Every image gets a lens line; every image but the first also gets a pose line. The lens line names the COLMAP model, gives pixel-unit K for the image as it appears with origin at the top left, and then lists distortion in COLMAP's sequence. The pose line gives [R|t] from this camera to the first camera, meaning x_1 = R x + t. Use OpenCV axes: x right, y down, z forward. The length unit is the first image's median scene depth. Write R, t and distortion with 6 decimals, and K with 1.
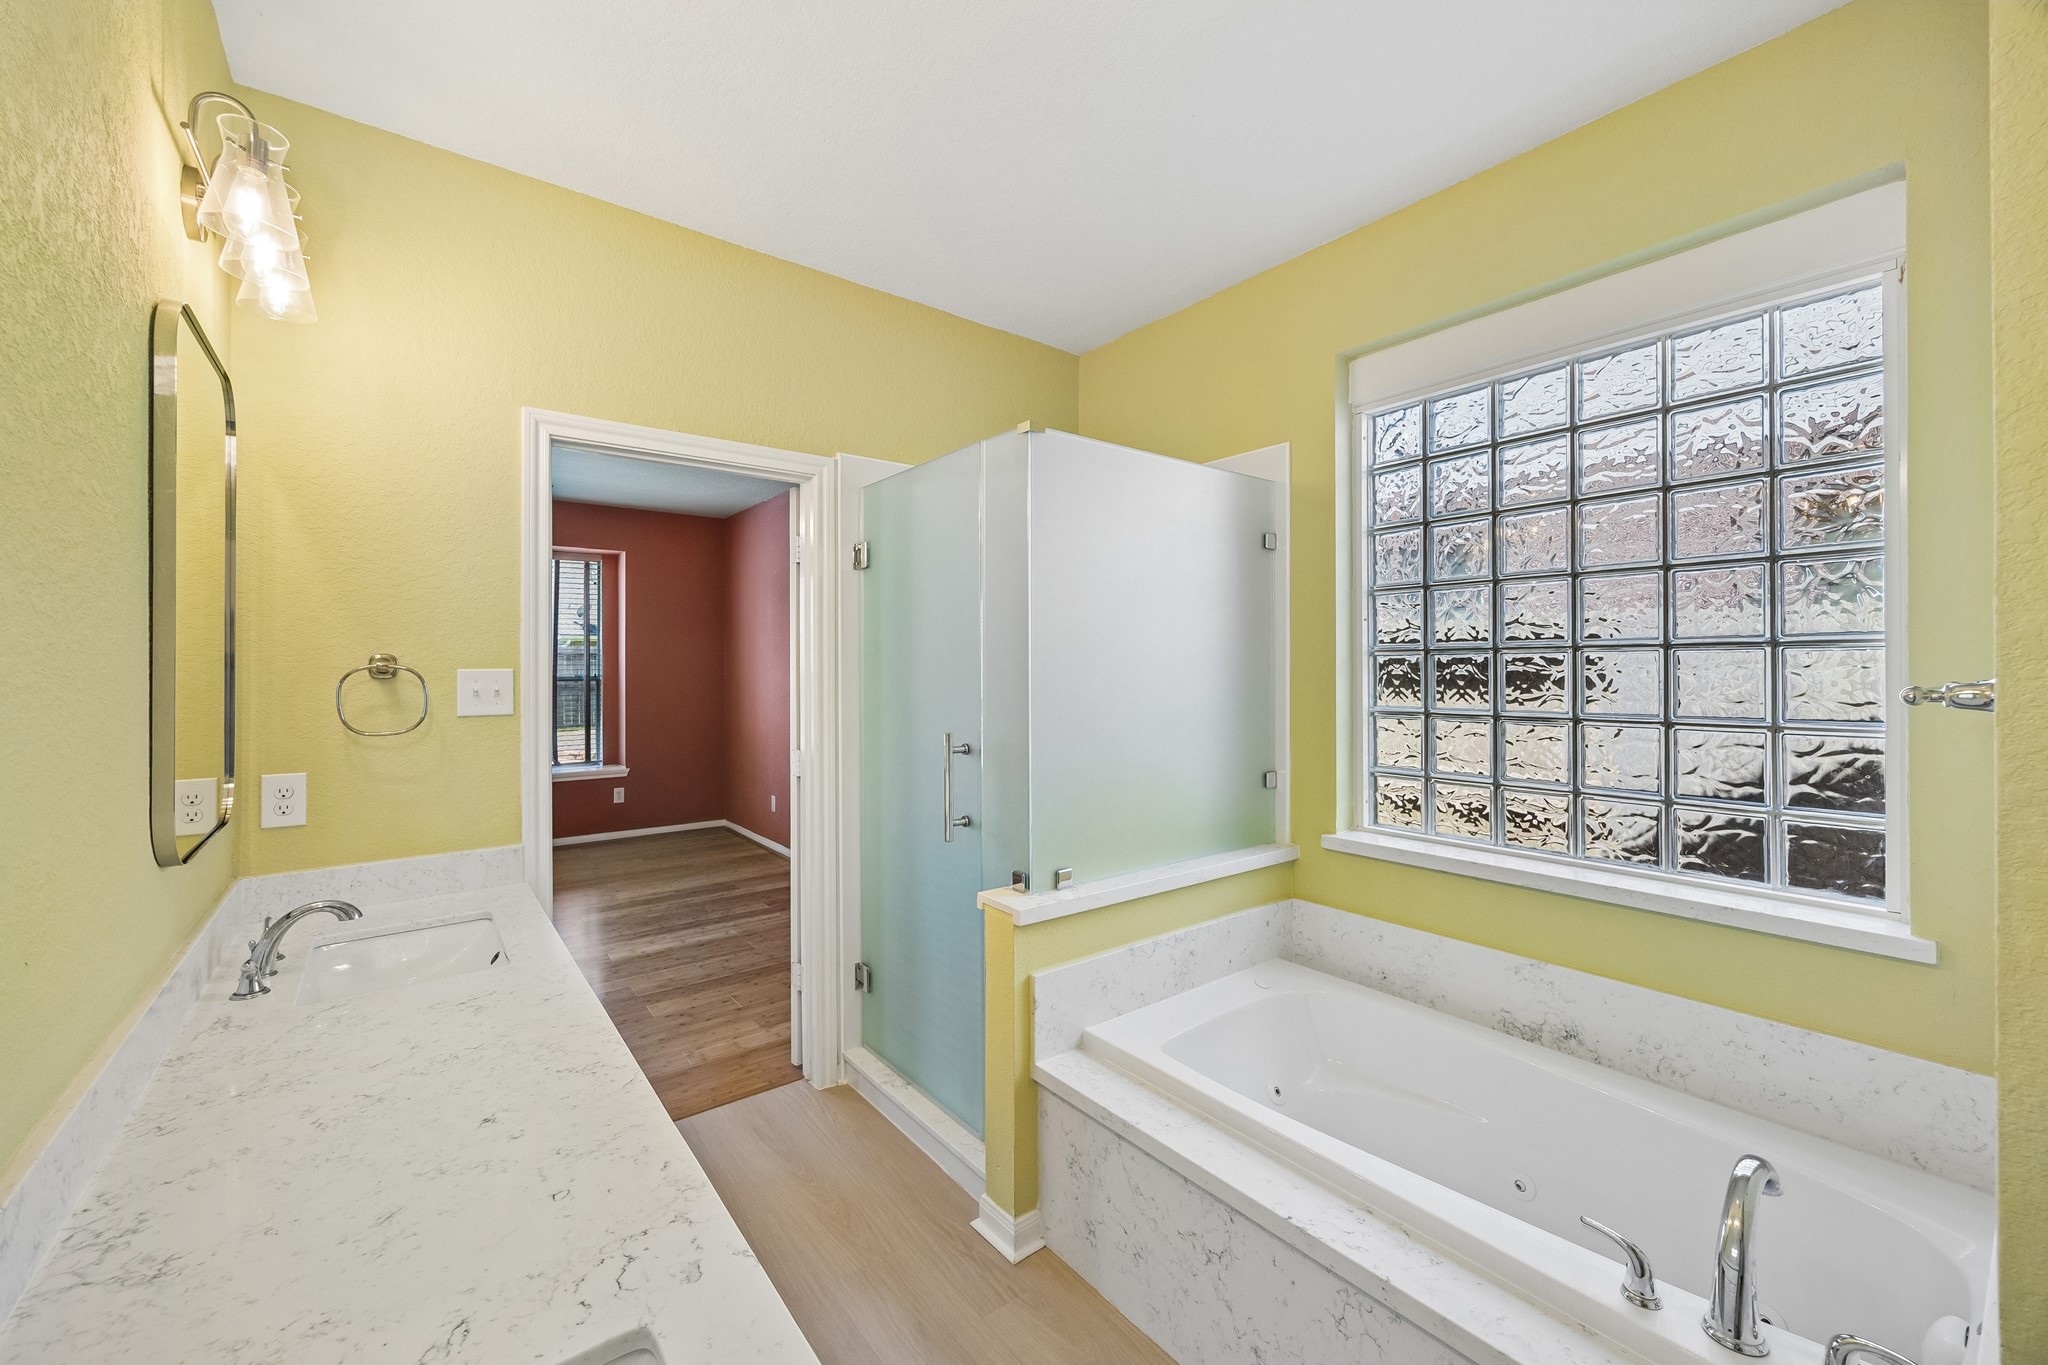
lens RADIAL K [[785.0, 0, 1024.0], [0, 785.0, 682.5], [0, 0, 1]] dist [0.001833, -0.000042]
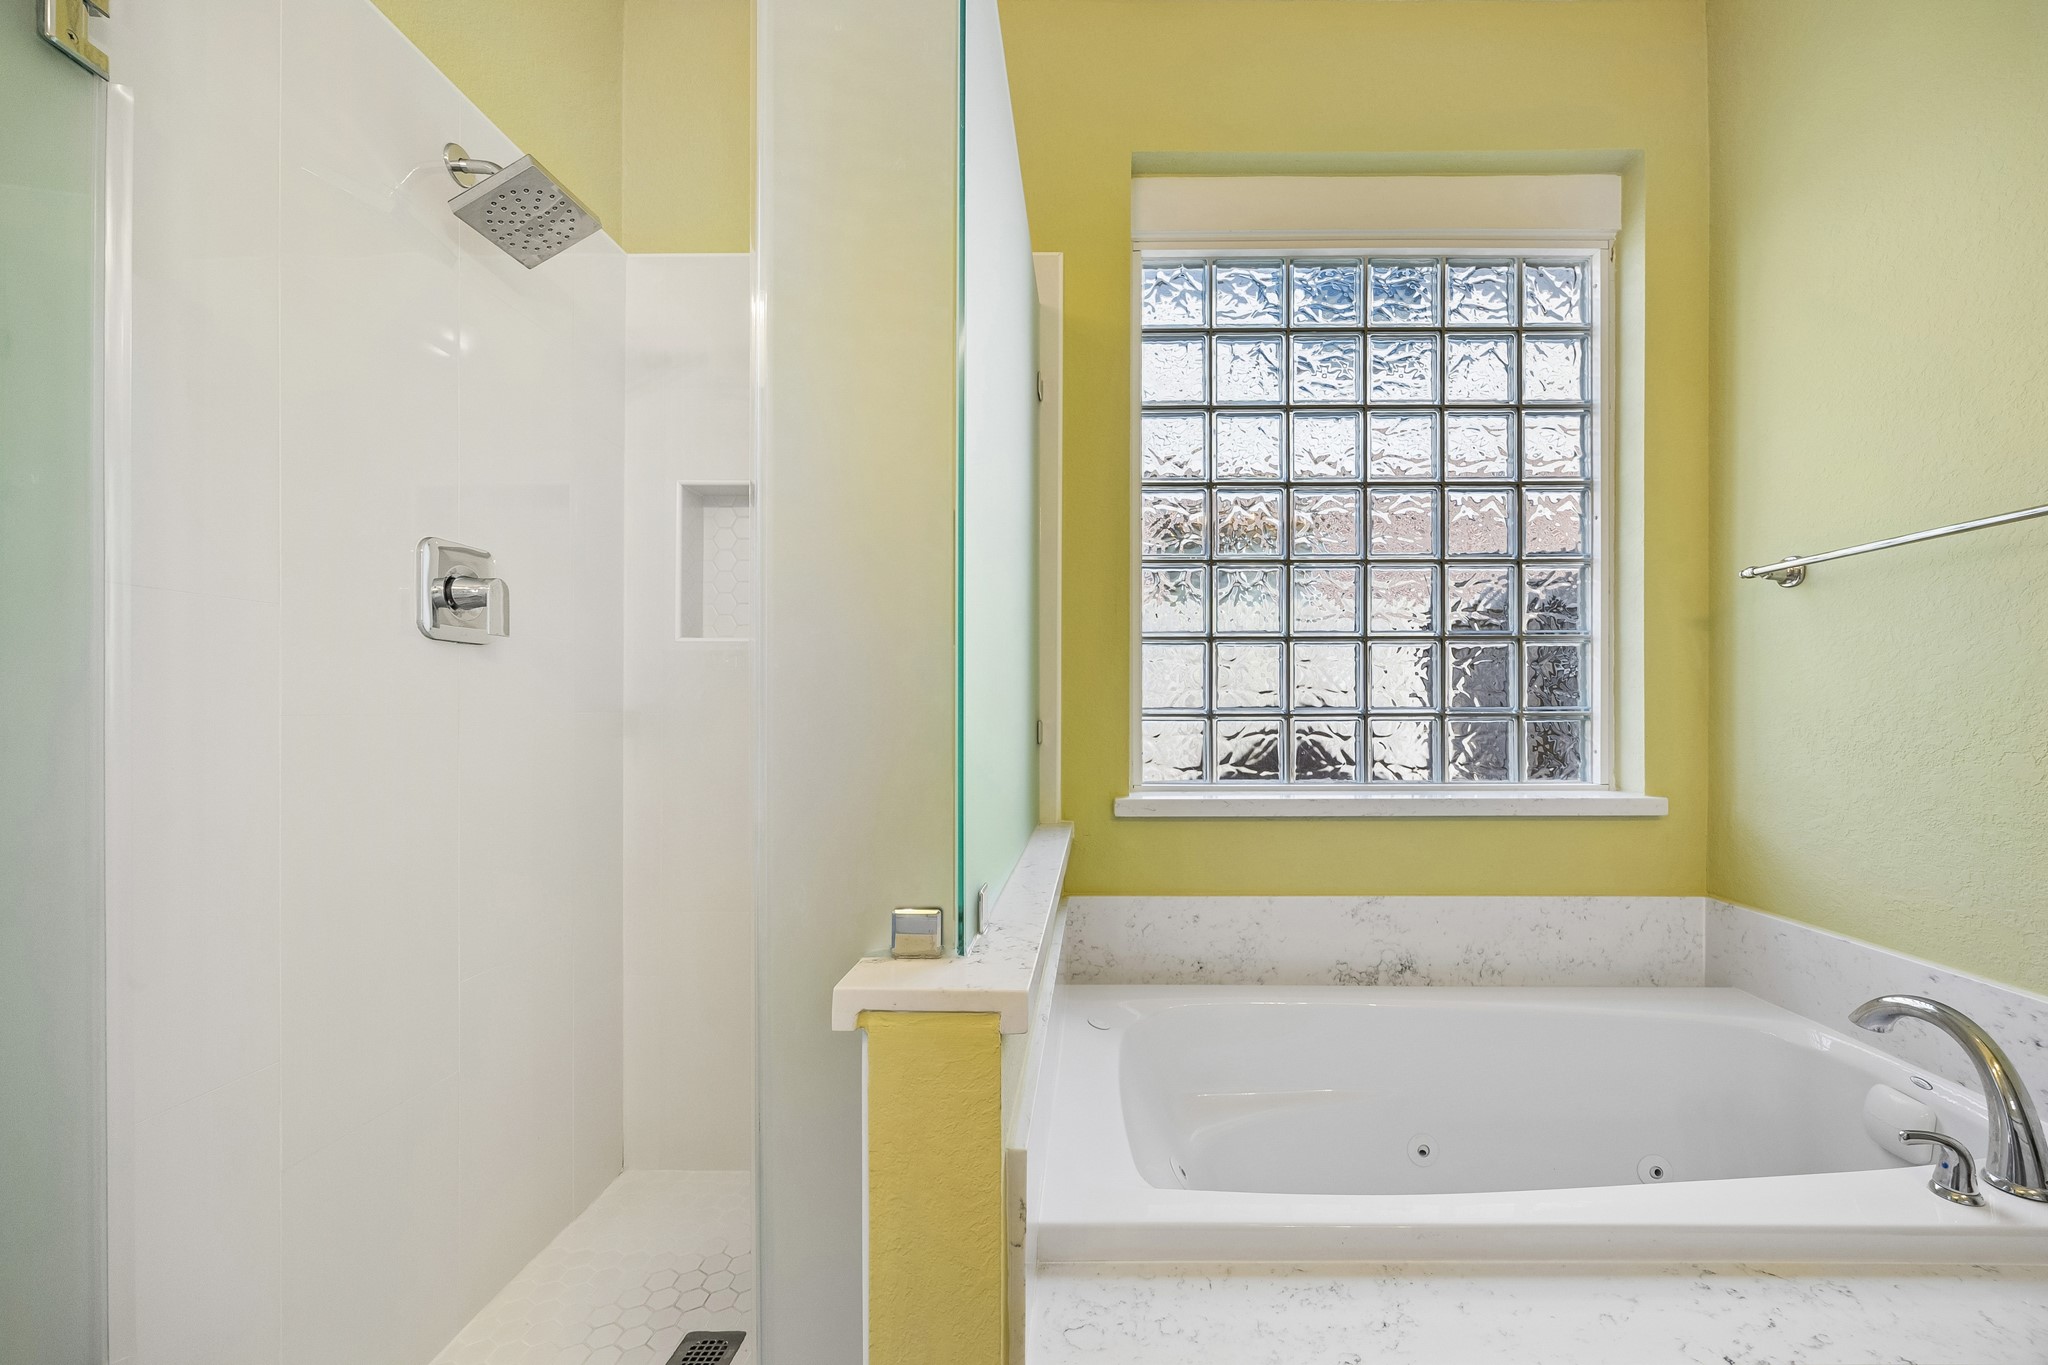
lens RADIAL K [[768.5, 0, 1025.0], [0, 768.5, 737.5], [0, 0, 1]] dist [-0.000473, 0.000153]
pose [[0.617286, -0.003557, 0.786731, -0.283615], [0.007587, 0.999970, -0.001431, 0.161147], [-0.786702, 0.006852, 0.617295, 0.736031]]
